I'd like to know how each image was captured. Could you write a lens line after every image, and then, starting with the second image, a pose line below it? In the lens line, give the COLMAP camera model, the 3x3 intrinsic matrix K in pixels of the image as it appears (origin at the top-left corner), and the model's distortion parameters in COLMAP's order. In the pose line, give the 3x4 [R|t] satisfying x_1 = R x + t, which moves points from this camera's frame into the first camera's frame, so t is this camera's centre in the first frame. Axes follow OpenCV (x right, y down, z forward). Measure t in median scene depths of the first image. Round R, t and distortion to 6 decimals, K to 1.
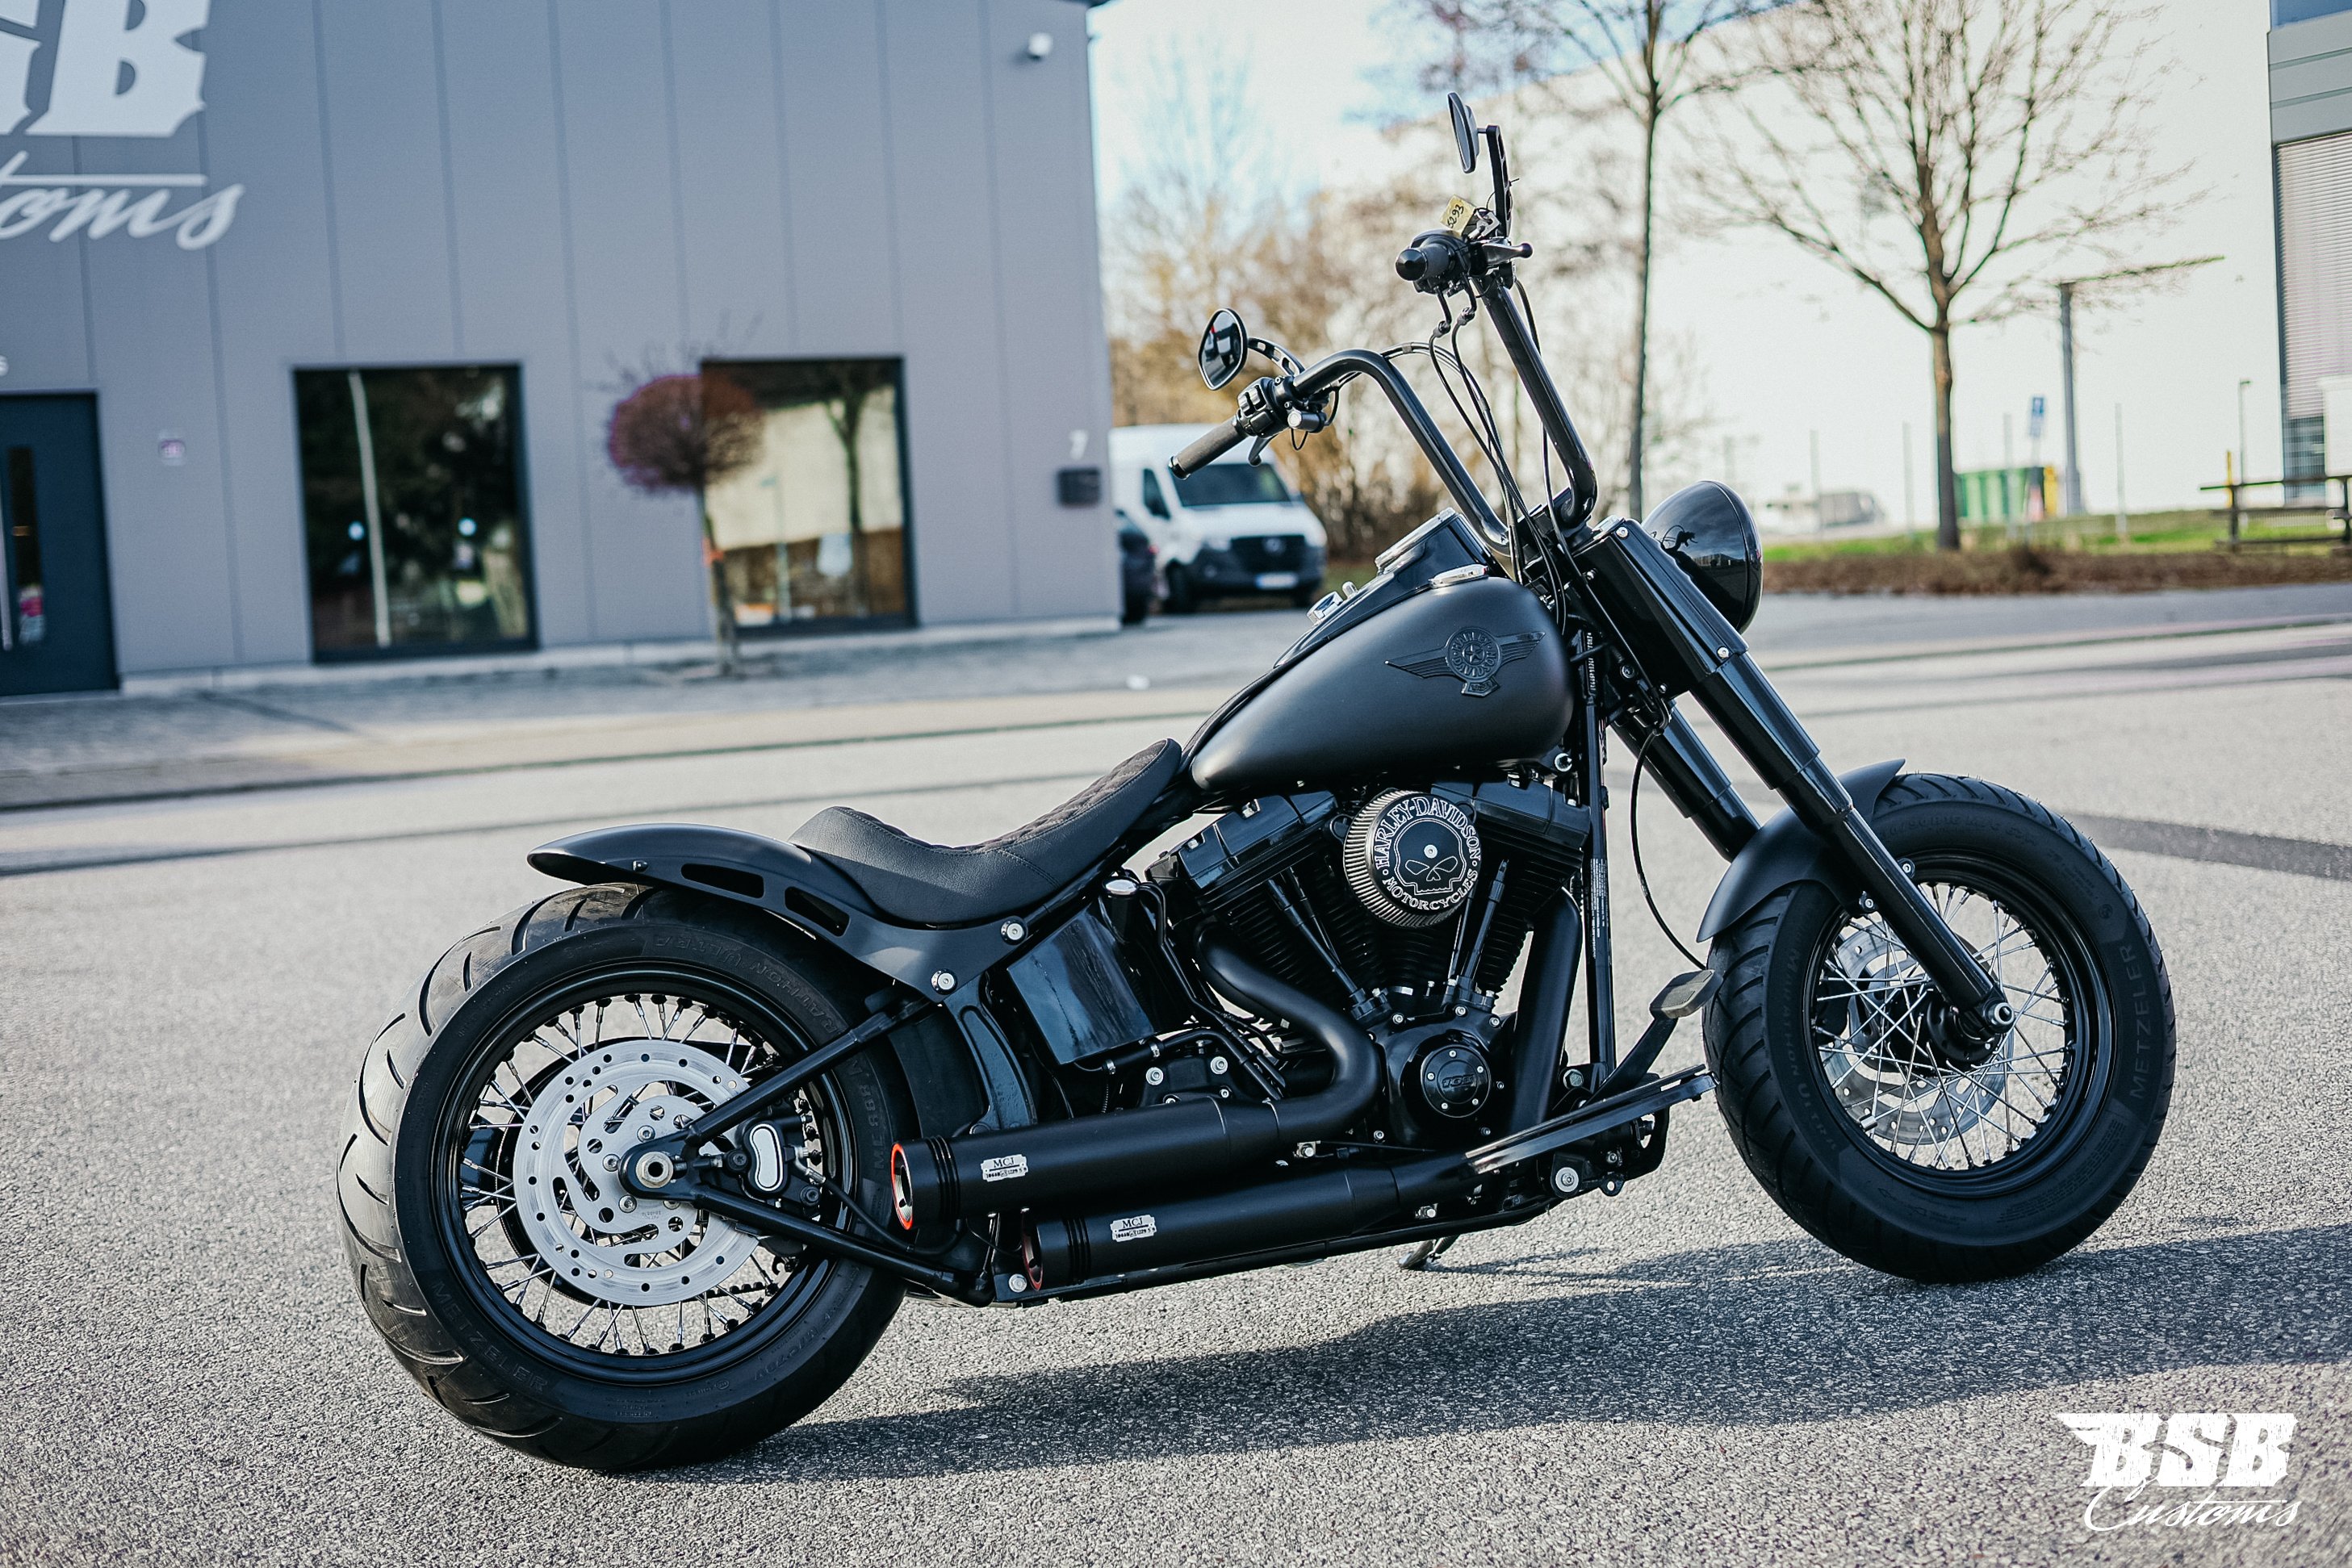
lens RADIAL K [[3461.5, 0, 1232.1], [0, 3461.5, 776.7], [0, 0, 1]] dist [0.008576, 0.000000]
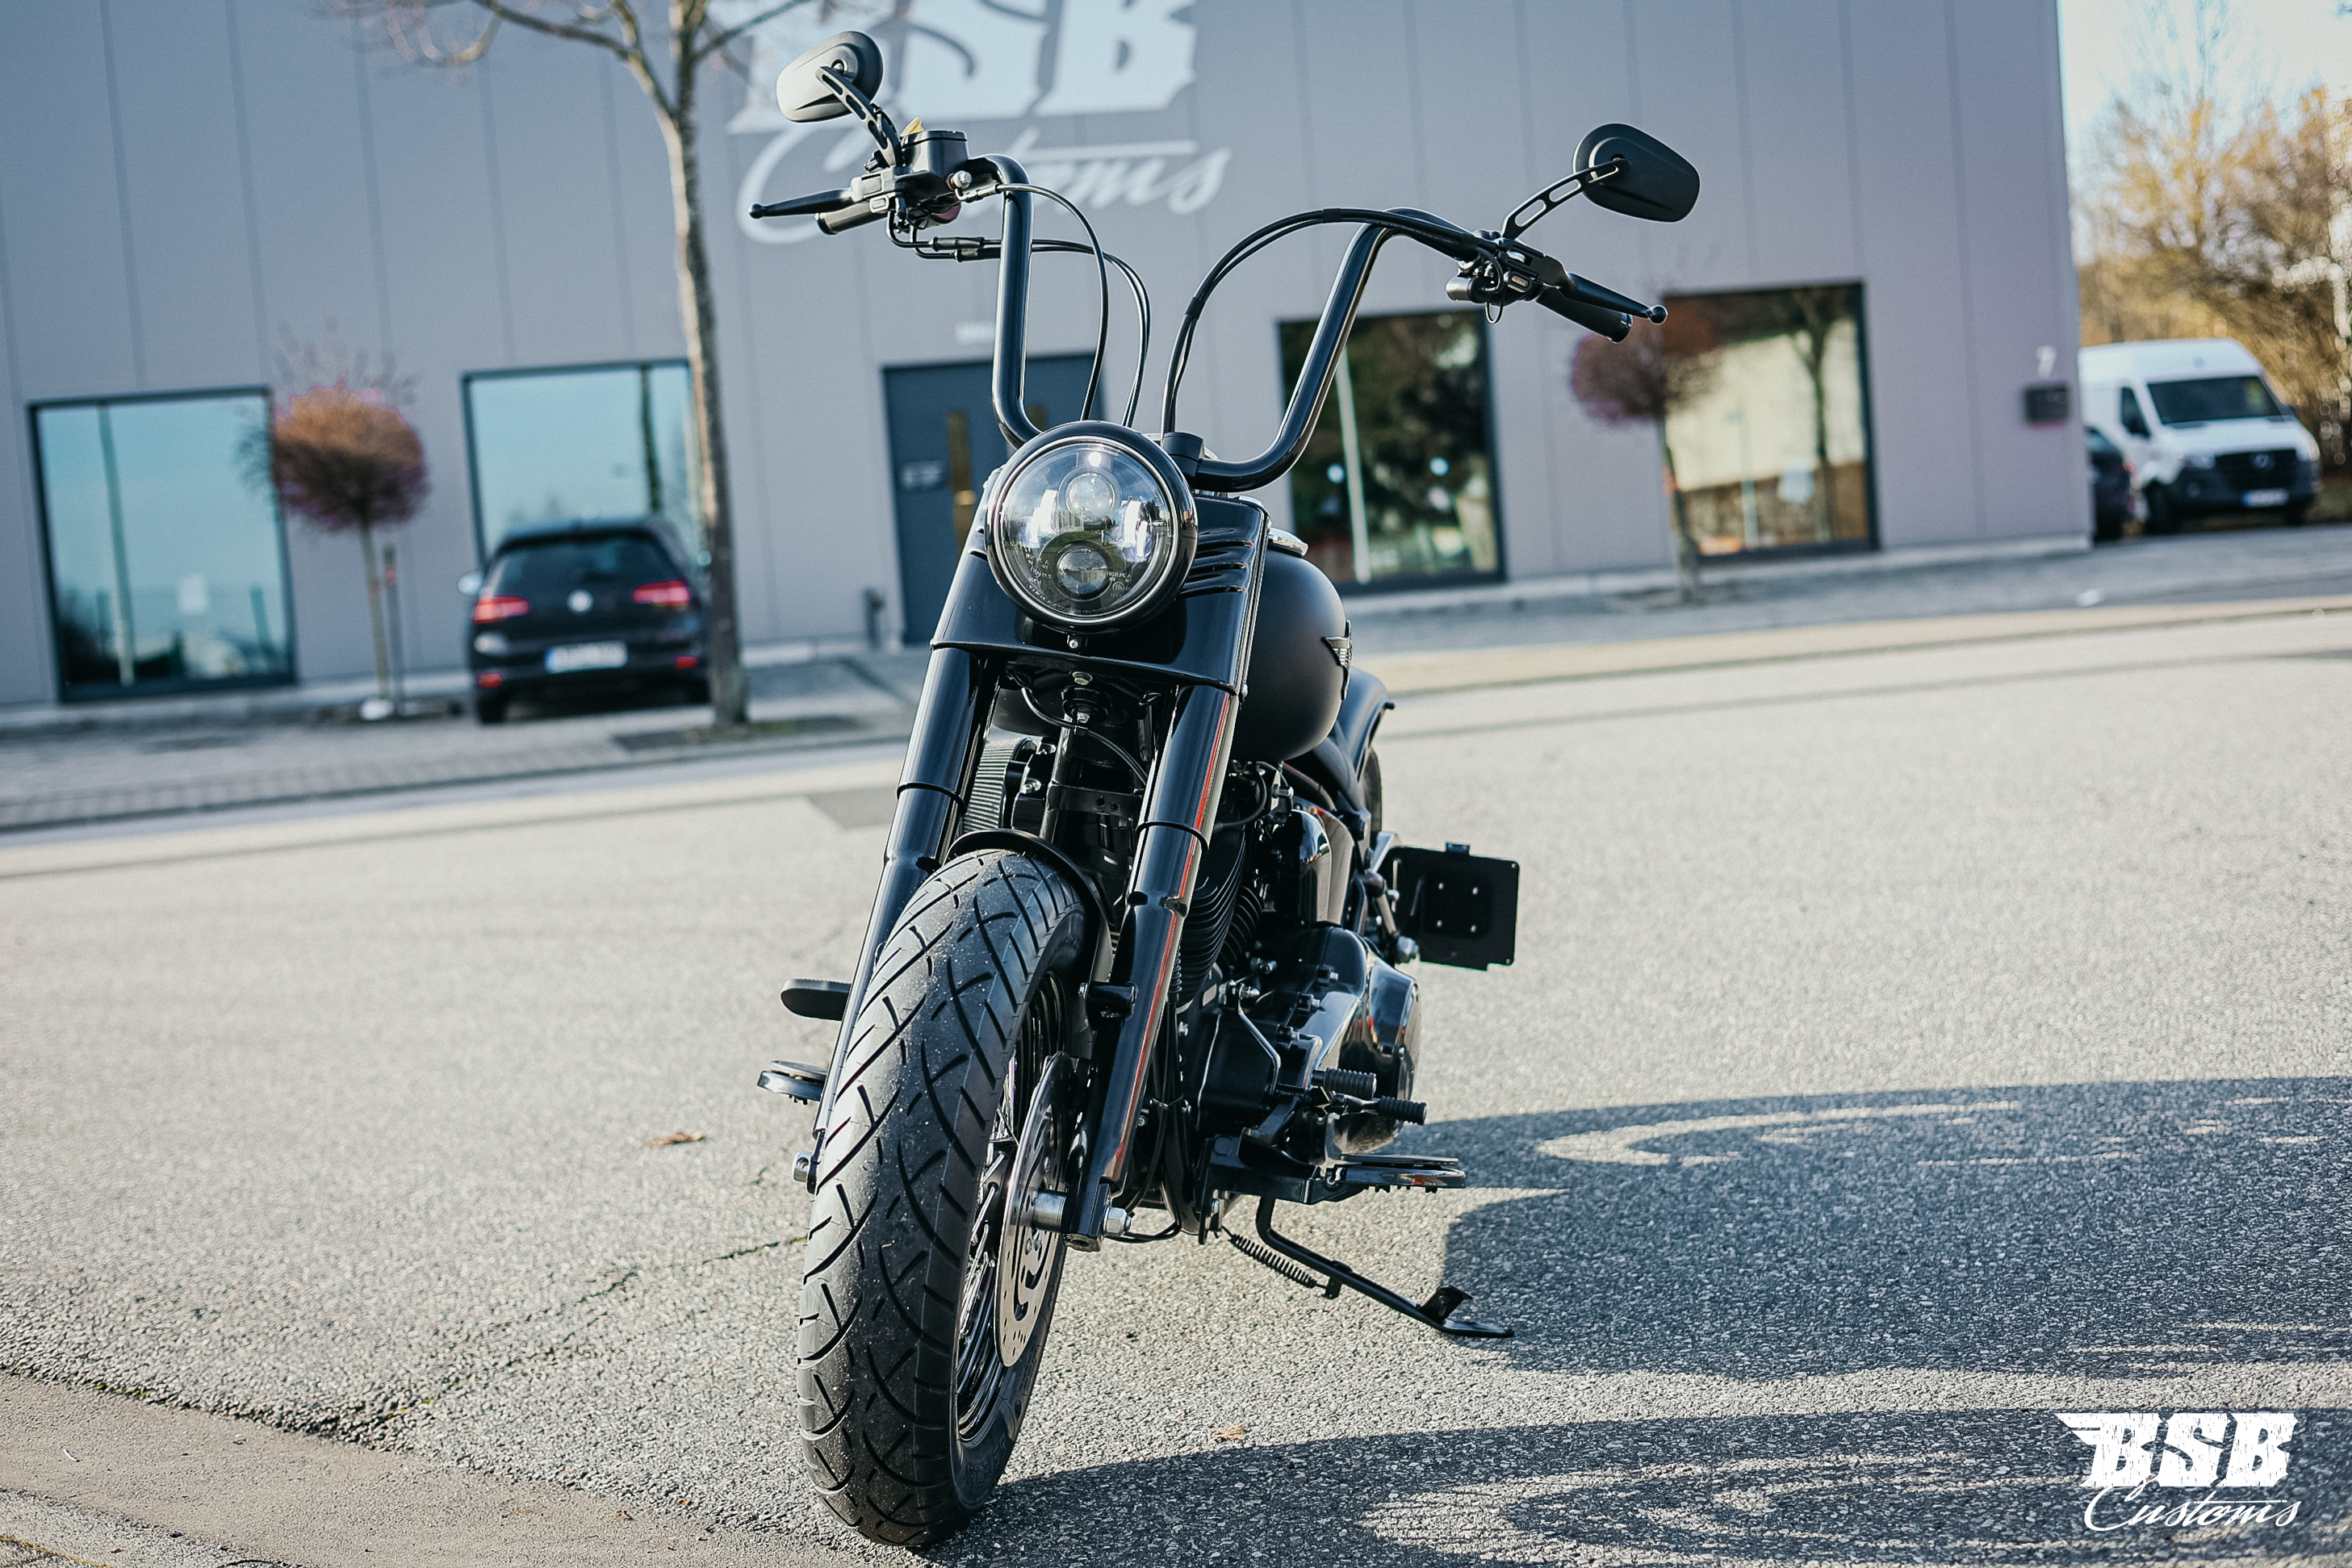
lens RADIAL K [[3461.5, 0, 1121.0], [0, 3461.5, 834.0], [0, 0, 1]] dist [0.008576, 0.000000]
pose [[0.951725, -0.001367, -0.306949, 0.051159], [0.010815, 0.999519, 0.029081, 0.047255], [0.306761, -0.030997, 0.951282, -0.157262]]
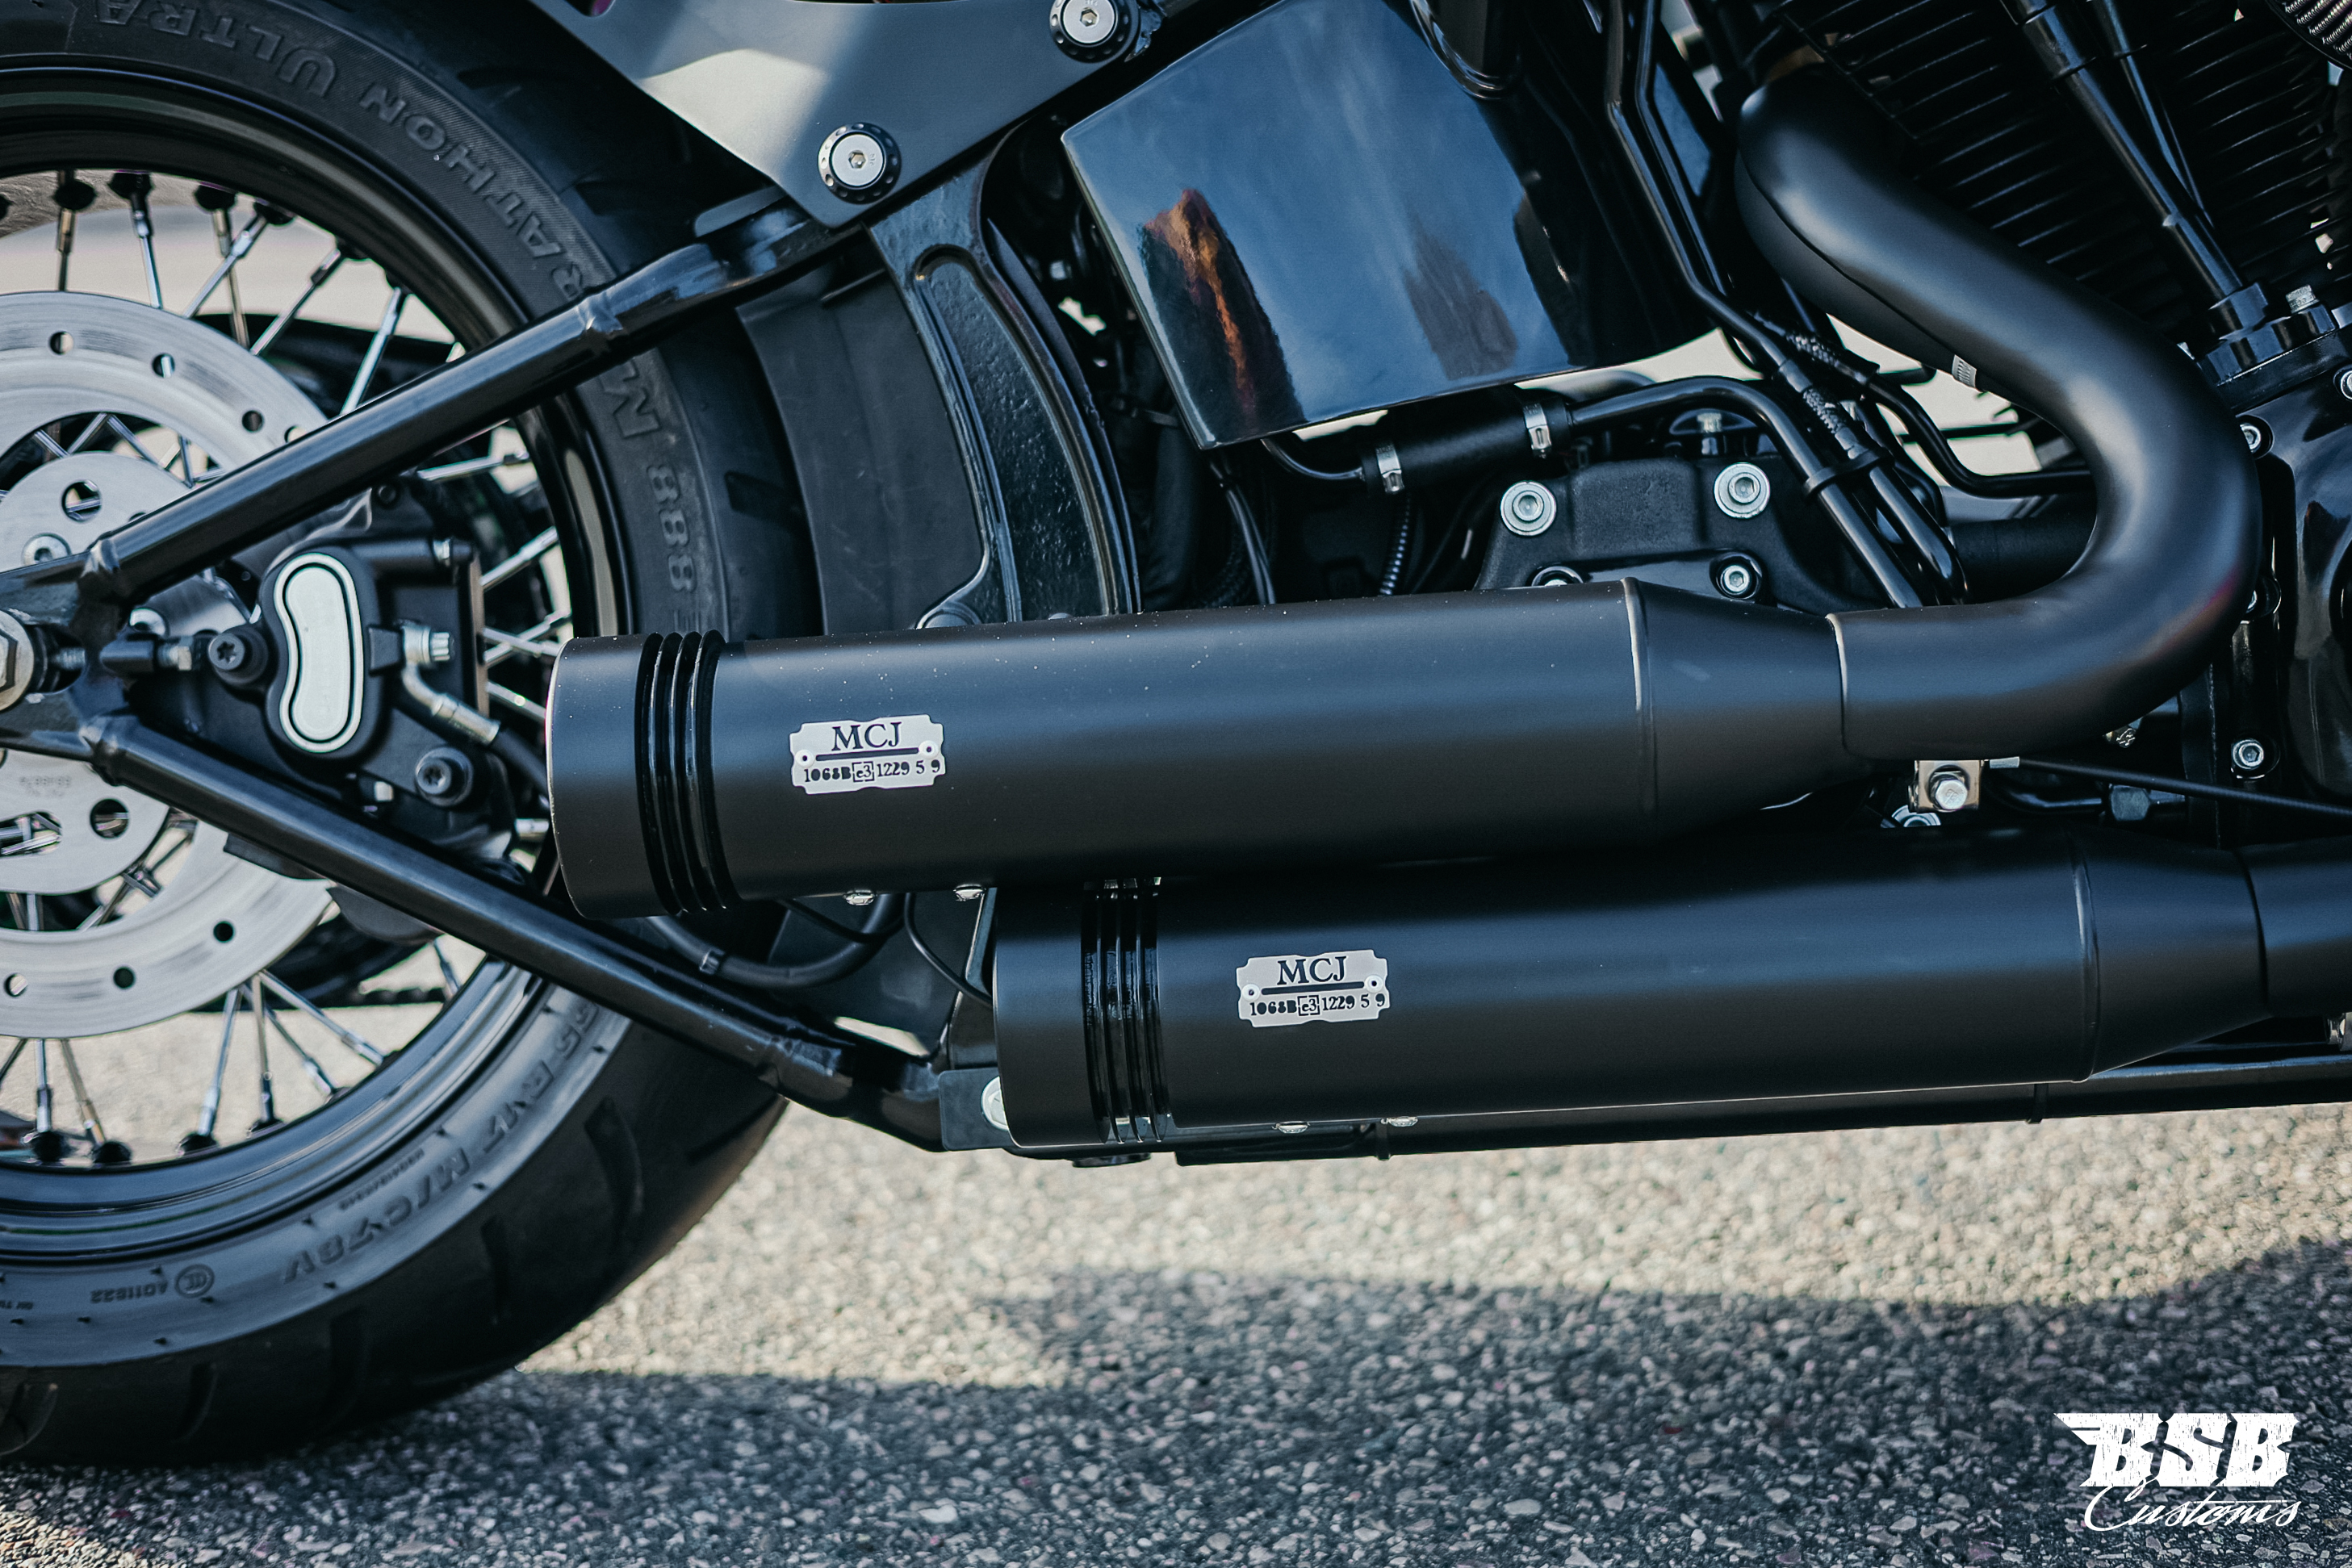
lens RADIAL K [[3461.5, 0, 1194.4], [0, 3461.5, 762.0], [0, 0, 1]] dist [0.008576, 0.000000]
pose [[0.933385, 0.097178, -0.345470, 0.061872], [-0.047853, 0.987745, 0.148556, 0.063380], [0.355673, -0.122129, 0.926597, 0.686635]]
